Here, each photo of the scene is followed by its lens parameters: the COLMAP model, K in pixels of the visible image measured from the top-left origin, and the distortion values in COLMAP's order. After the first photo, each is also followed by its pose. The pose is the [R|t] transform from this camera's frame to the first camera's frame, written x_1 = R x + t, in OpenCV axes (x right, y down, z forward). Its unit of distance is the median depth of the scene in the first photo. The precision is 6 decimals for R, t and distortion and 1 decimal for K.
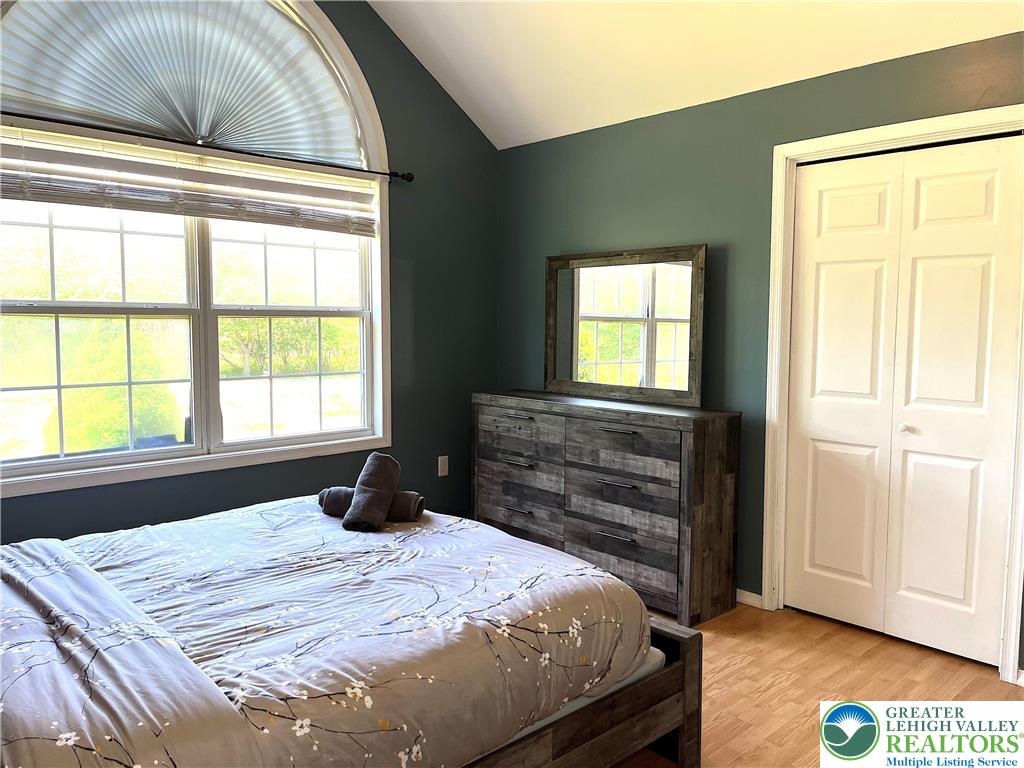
lens RADIAL K [[784.6, 0, 501.7], [0, 784.6, 383.1], [0, 0, 1]] dist [0.071673, 0.001087]
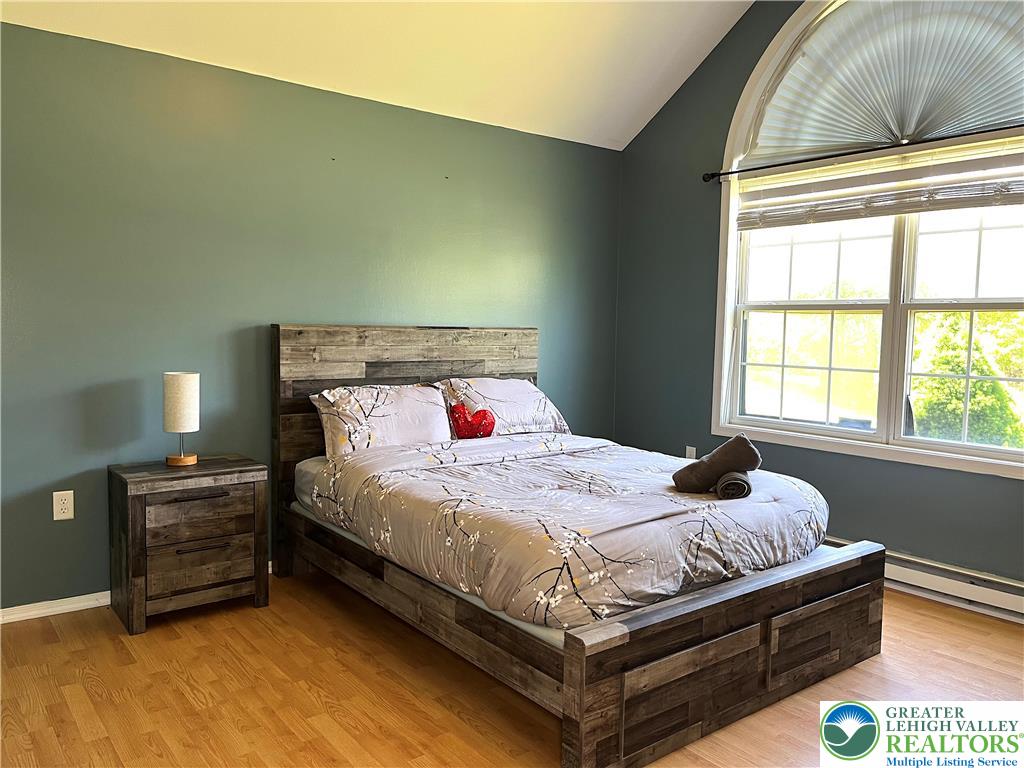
lens RADIAL K [[784.6, 0, 501.7], [0, 784.6, 383.1], [0, 0, 1]] dist [0.071673, 0.001087]
pose [[-0.091330, 0.083917, -0.992279, 0.723787], [-0.095706, 0.991091, 0.092625, -0.039036], [0.991211, 0.103426, -0.082485, 0.599344]]
